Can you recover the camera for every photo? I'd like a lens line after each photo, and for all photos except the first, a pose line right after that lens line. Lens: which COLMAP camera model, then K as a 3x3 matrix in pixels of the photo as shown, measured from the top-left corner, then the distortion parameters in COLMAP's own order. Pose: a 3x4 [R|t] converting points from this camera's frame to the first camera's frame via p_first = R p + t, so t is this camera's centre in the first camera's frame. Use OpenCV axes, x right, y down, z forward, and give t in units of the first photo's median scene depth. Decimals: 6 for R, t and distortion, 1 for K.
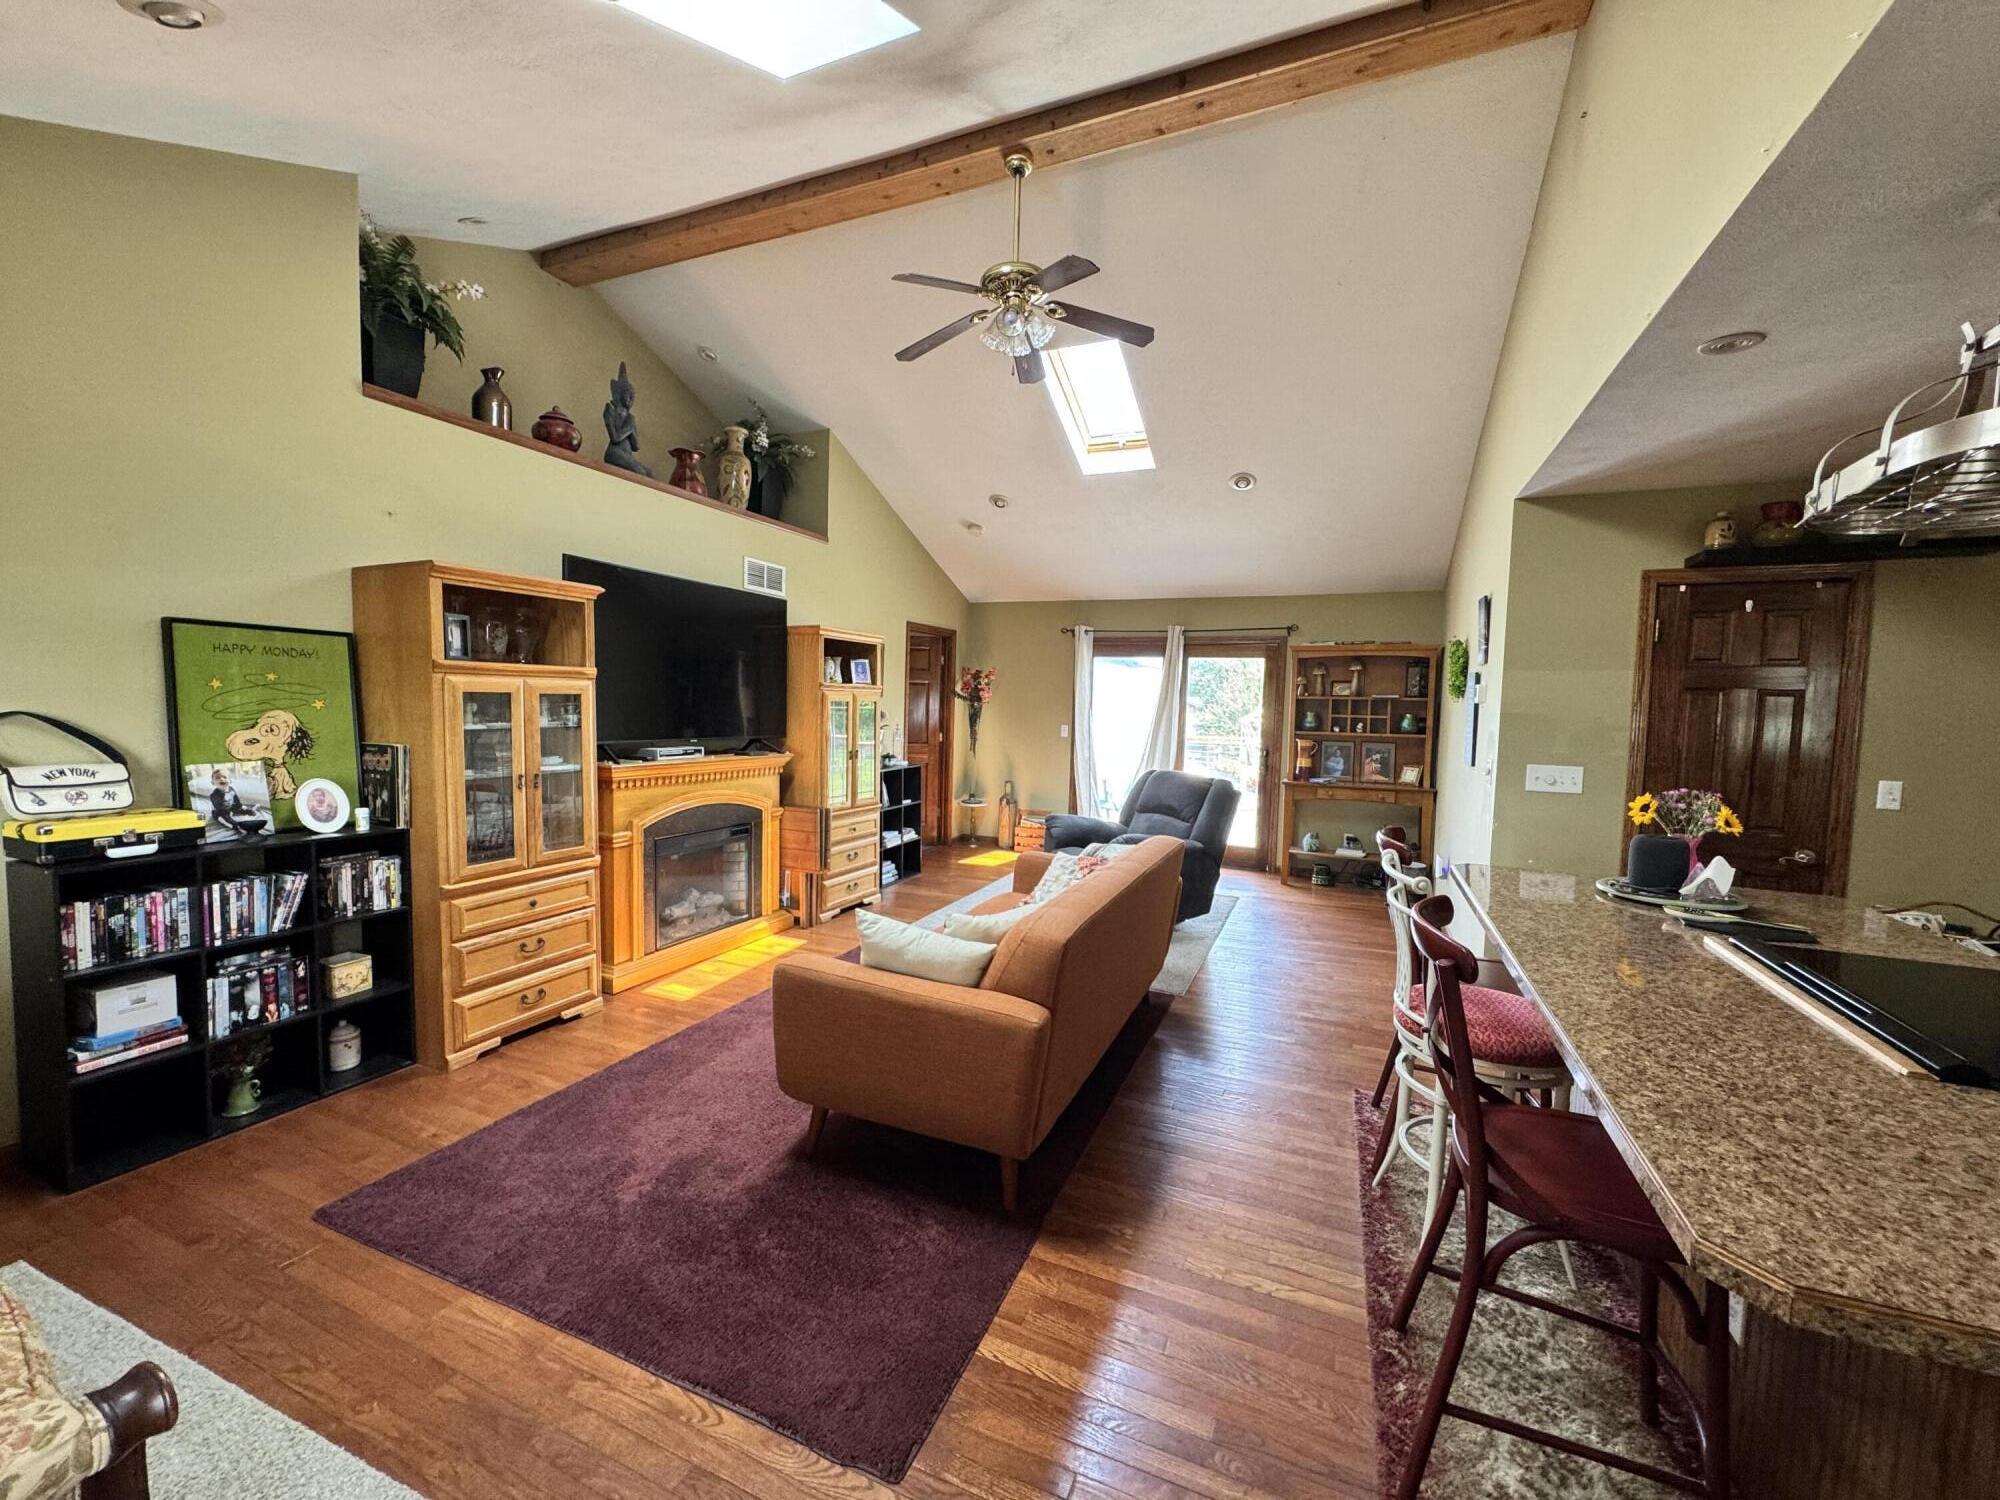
lens RADIAL K [[805.8, 0, 1000.0], [0, 805.8, 750.0], [0, 0, 1]] dist [-0.000013, -0.000408]
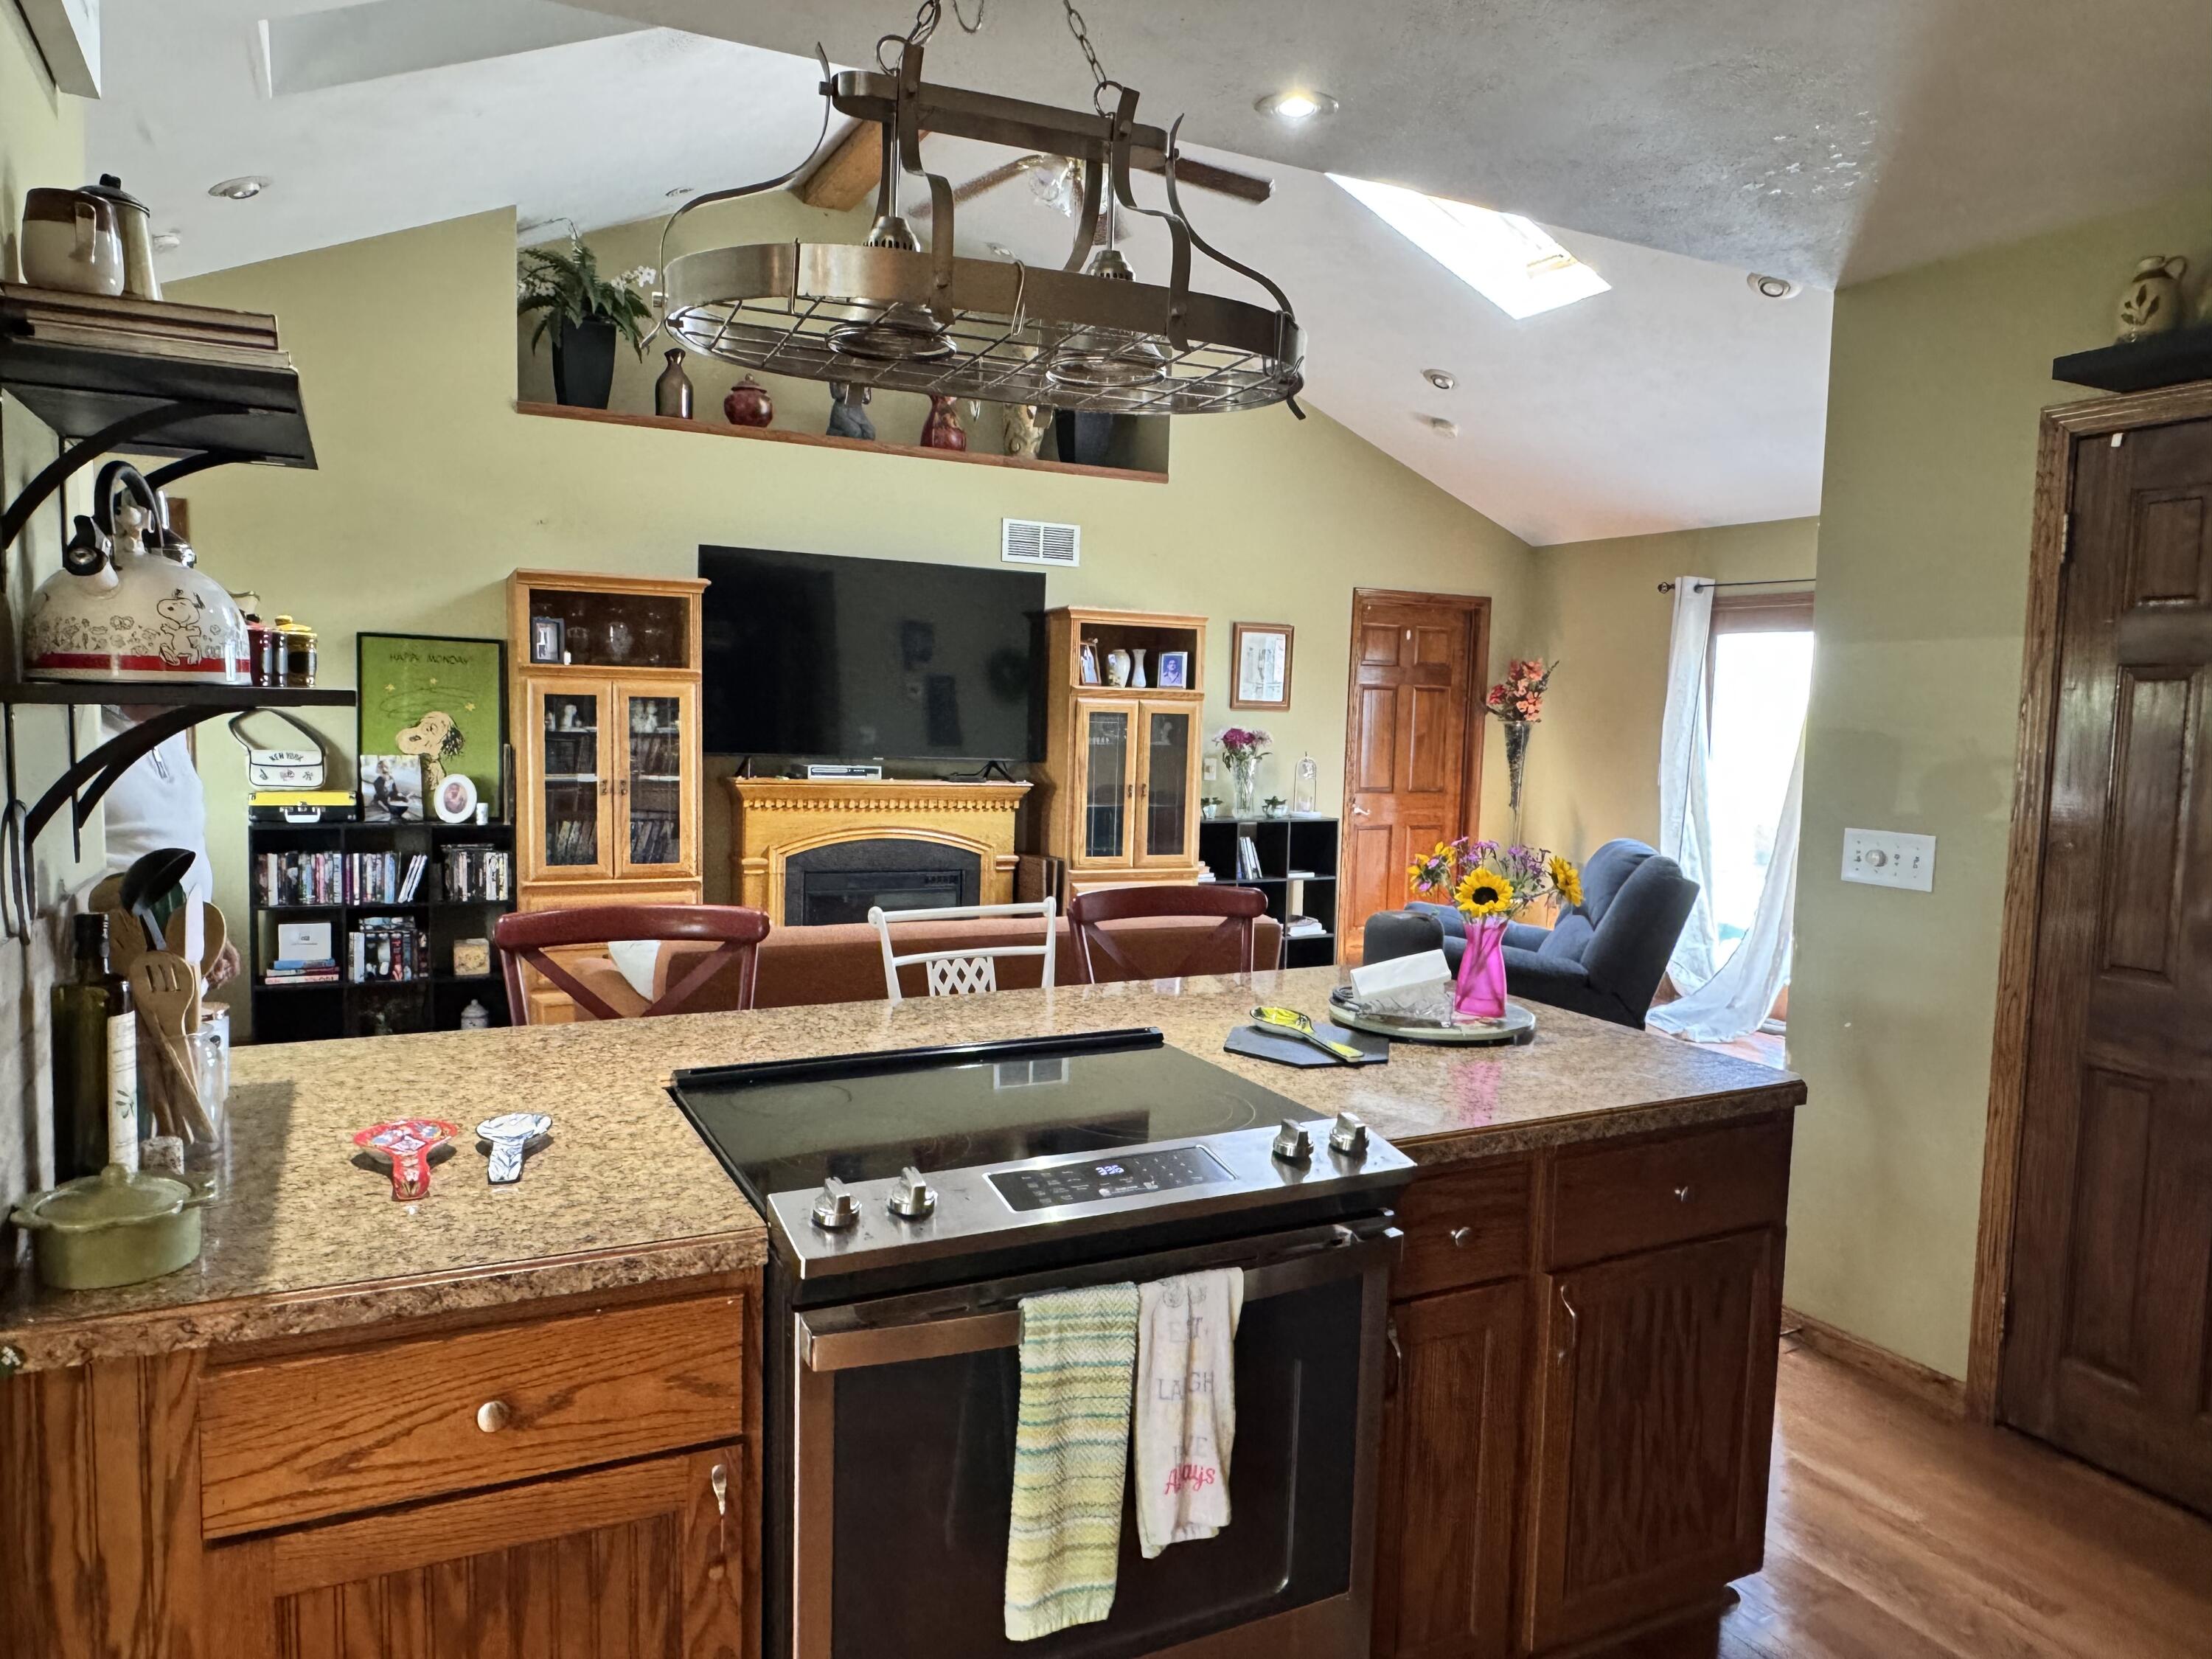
lens RADIAL K [[1486.3, 0, 1100.7], [0, 1486.3, 836.2], [0, 0, 1]] dist [0.004111, -0.000633]
pose [[0.767538, 0.051985, -0.638893, 1.084370], [-0.047992, 0.998569, 0.023595, 0.029145], [0.639205, 0.012552, 0.768934, 0.001904]]
